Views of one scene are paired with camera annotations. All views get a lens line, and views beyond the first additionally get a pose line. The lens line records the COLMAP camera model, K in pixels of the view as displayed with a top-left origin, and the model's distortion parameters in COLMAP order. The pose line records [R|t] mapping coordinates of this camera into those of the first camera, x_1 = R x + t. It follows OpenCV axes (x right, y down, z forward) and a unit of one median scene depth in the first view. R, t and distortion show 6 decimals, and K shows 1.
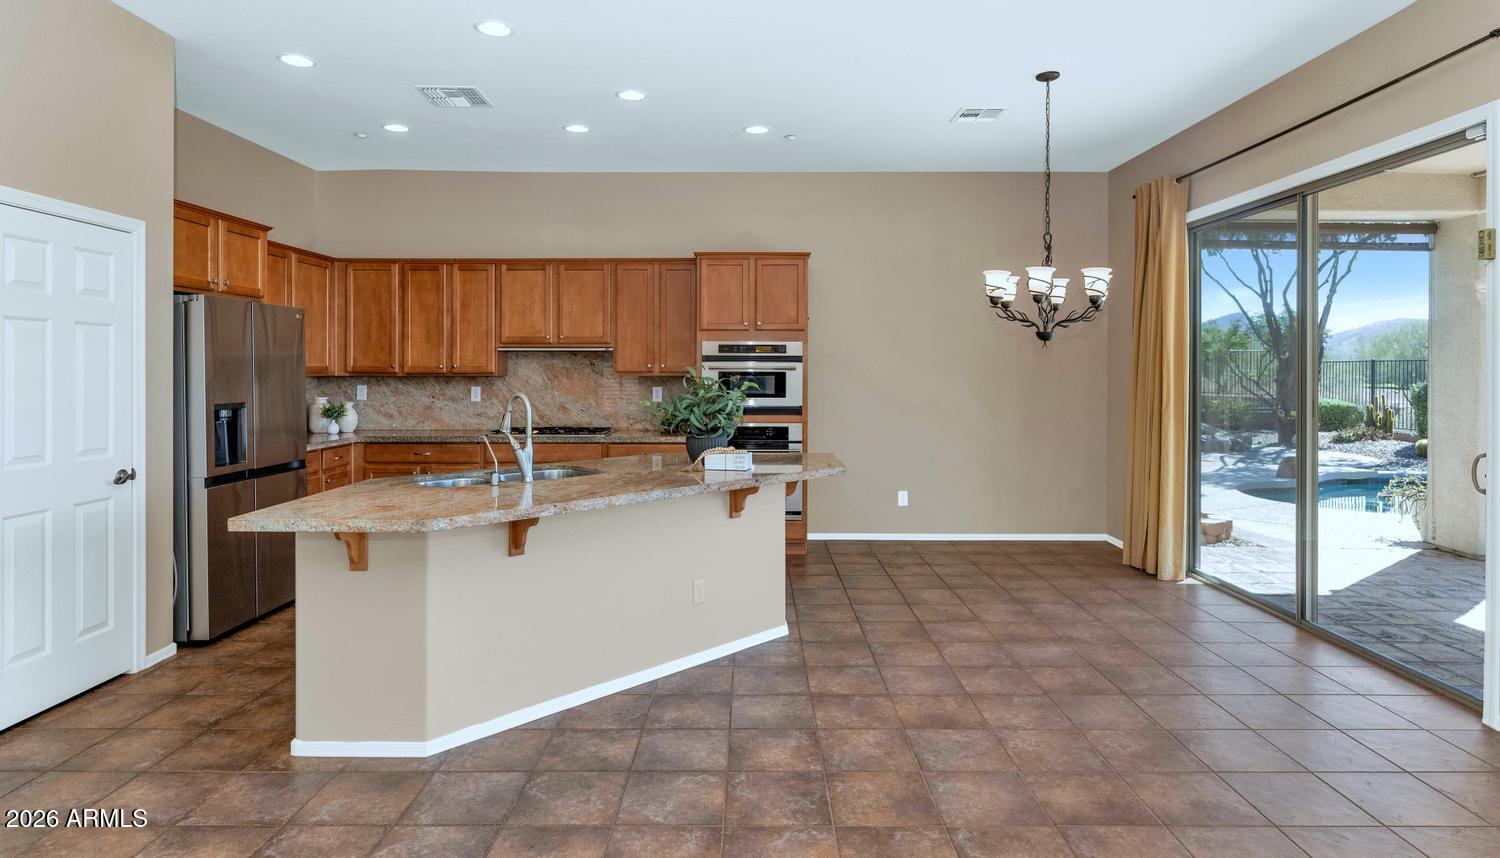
lens RADIAL K [[811.7, 0, 750.0], [0, 811.7, 374.9], [0, 0, 1]] dist [-0.003636, -0.002087]
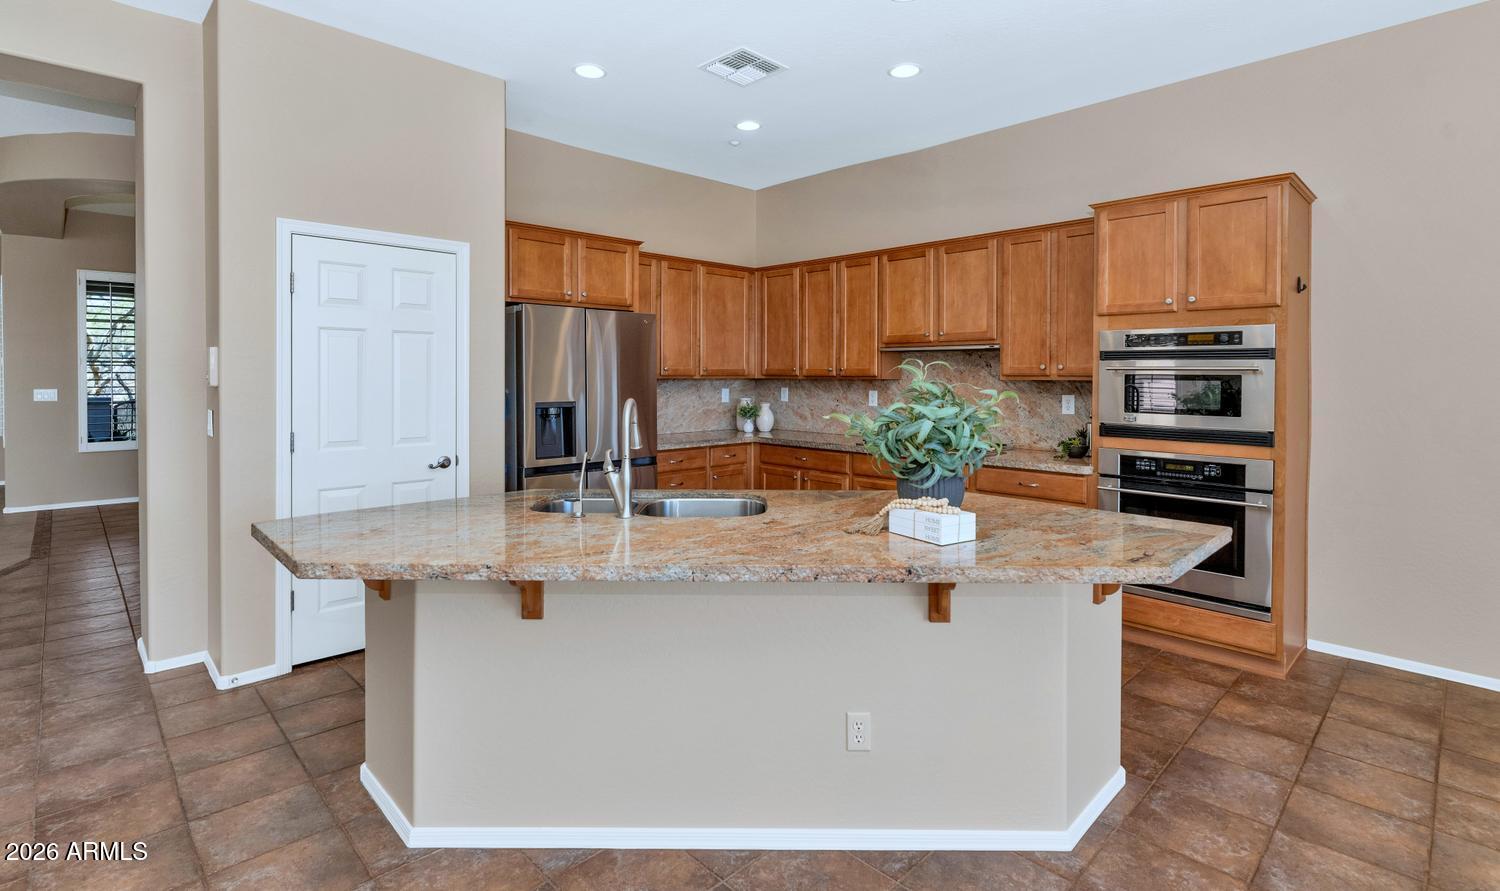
lens RADIAL K [[711.3, 0, 762.4], [0, 711.3, 380.1], [0, 0, 1]] dist [-0.011381, 0.000628]
pose [[0.708706, 0.006645, -0.705473, 0.185302], [-0.005517, 0.999977, 0.003877, 0.000112], [0.705482, 0.001145, 0.708726, 0.402016]]
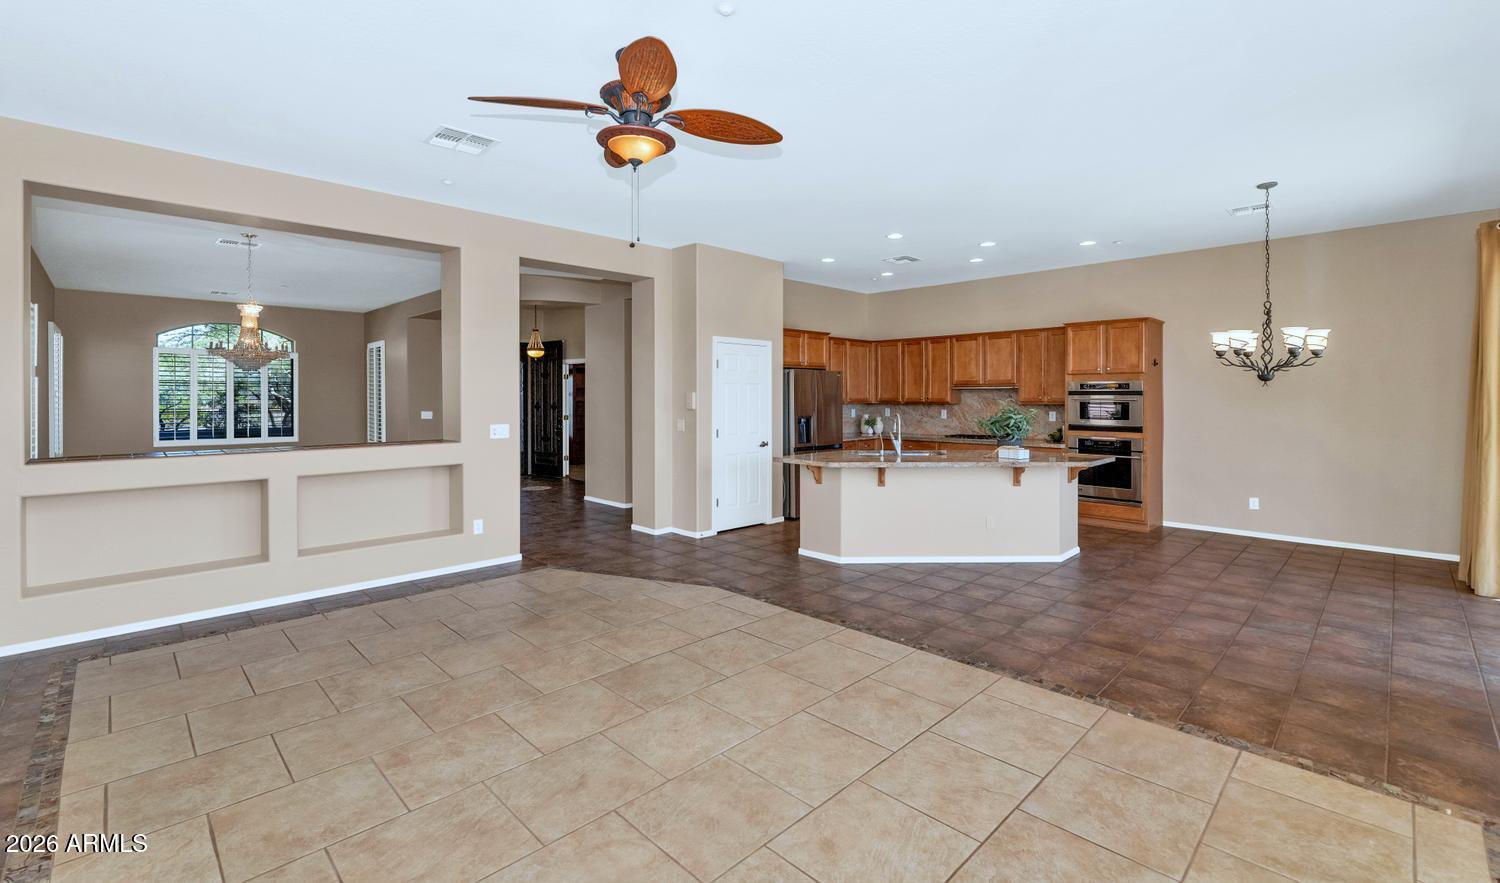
lens RADIAL K [[644.5, 0, 768.0], [0, 644.5, 396.6], [0, 0, 1]] dist [-0.005667, -0.000204]
pose [[0.716777, -0.001644, -0.697301, 0.420267], [-0.000663, 0.999995, -0.003039, -0.010545], [0.697302, 0.002641, 0.716772, -0.282269]]
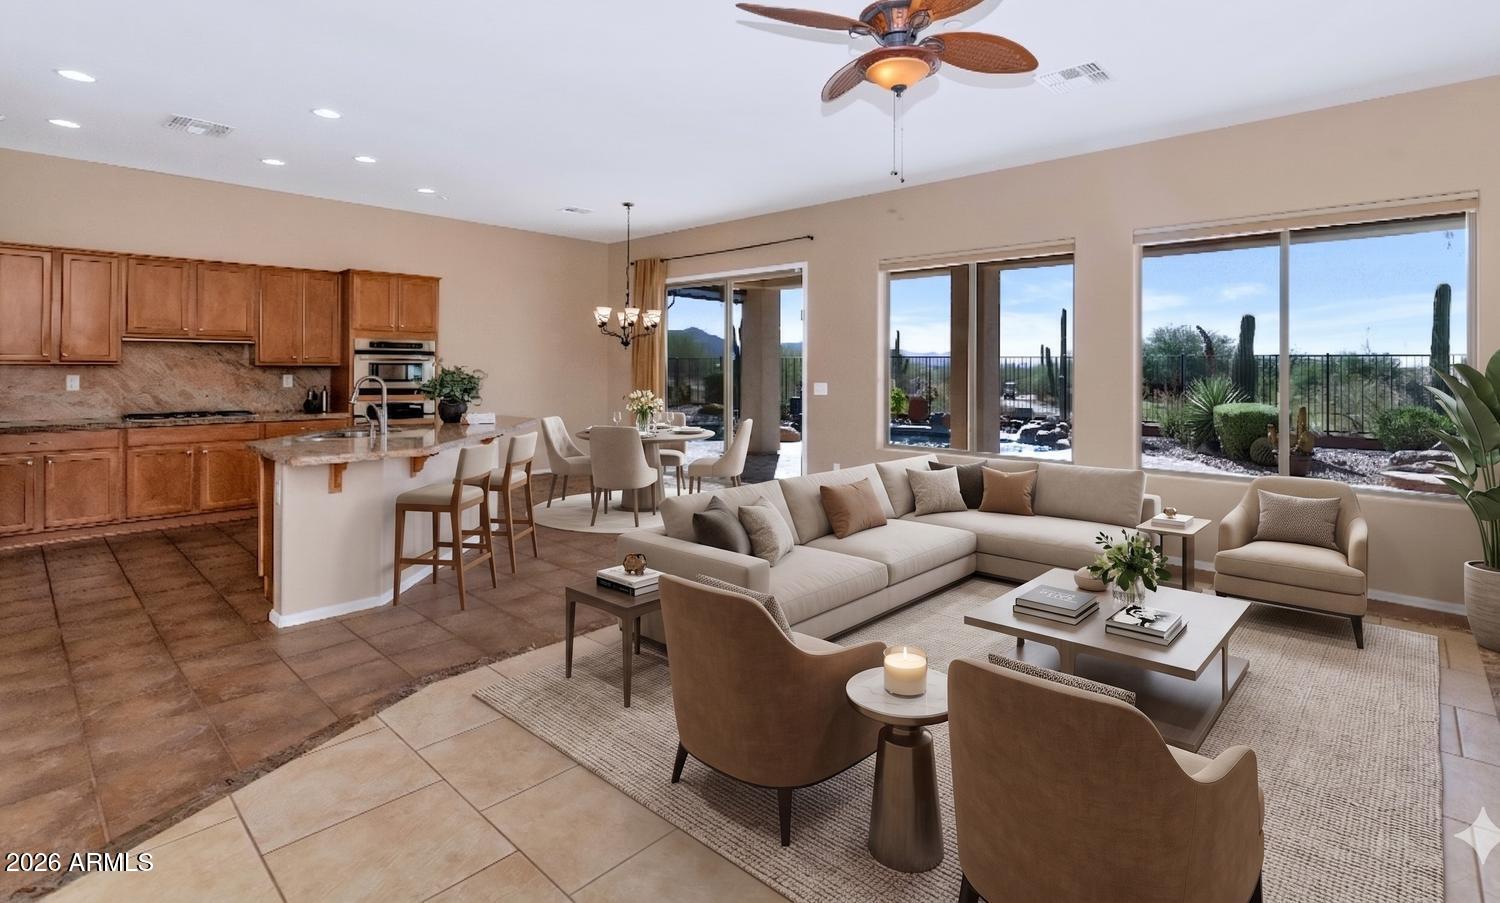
lens RADIAL K [[685.6, 0, 762.5], [0, 685.6, 360.4], [0, 0, 1]] dist [-0.006547, -0.000328]
pose [[0.675586, 0.007486, 0.737243, -0.469180], [-0.005134, 0.999972, -0.005449, -0.004960], [-0.737263, -0.000104, 0.675605, -0.231409]]
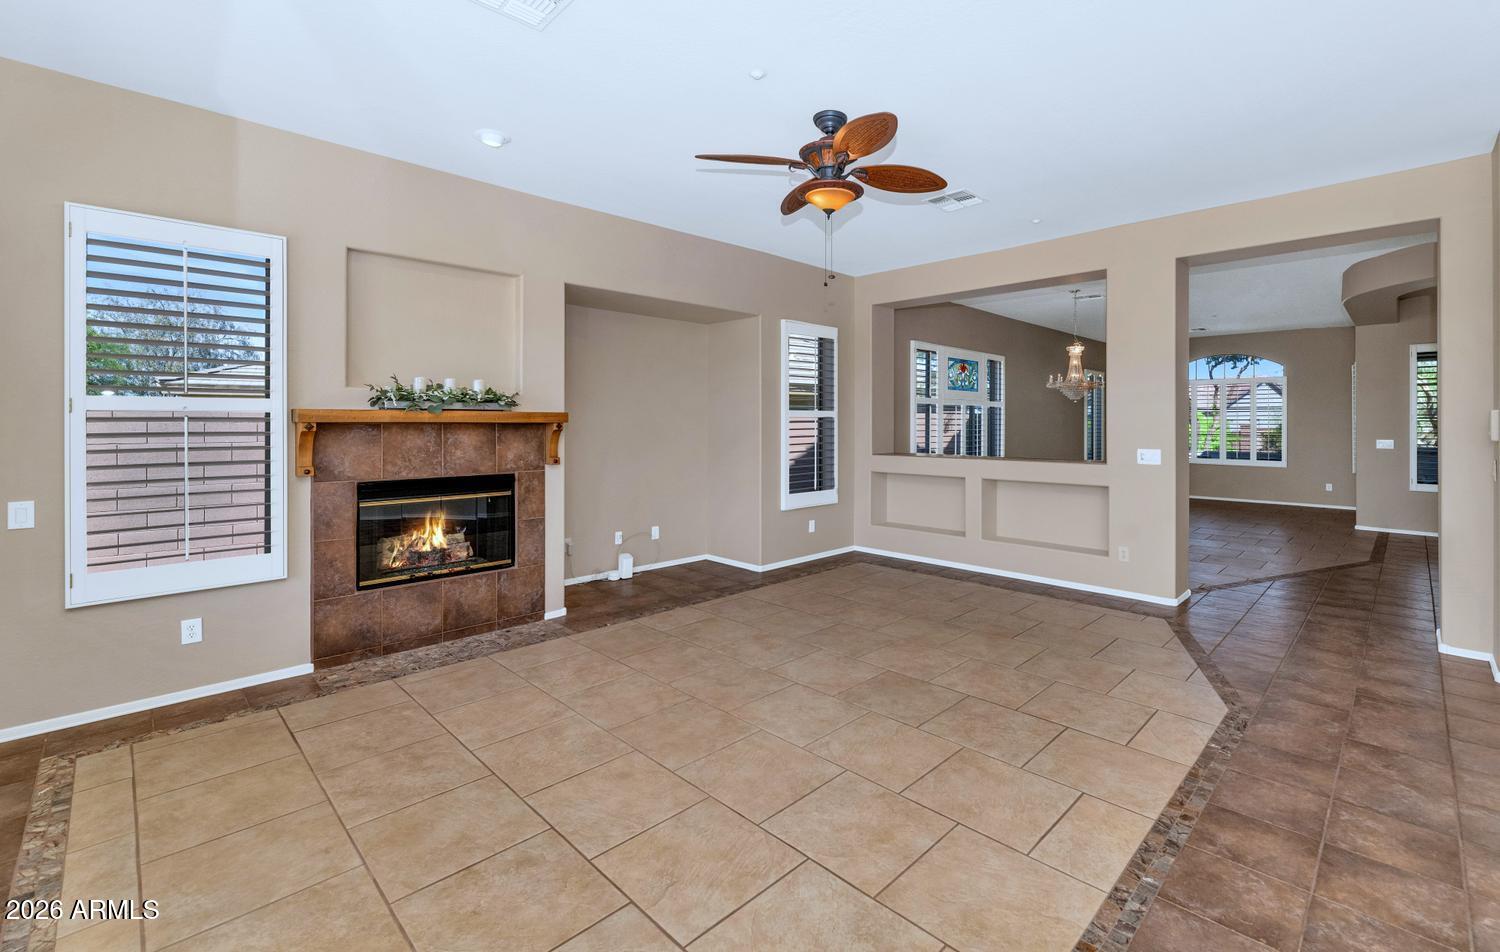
lens RADIAL K [[648.5, 0, 793.6], [0, 648.5, 424.7], [0, 0, 1]] dist [-0.000793, -0.000370]
pose [[-0.687339, 0.000090, -0.726336, 0.440006], [-0.005218, 0.999974, 0.005062, -0.006494], [0.726318, 0.007270, -0.687321, 0.426617]]
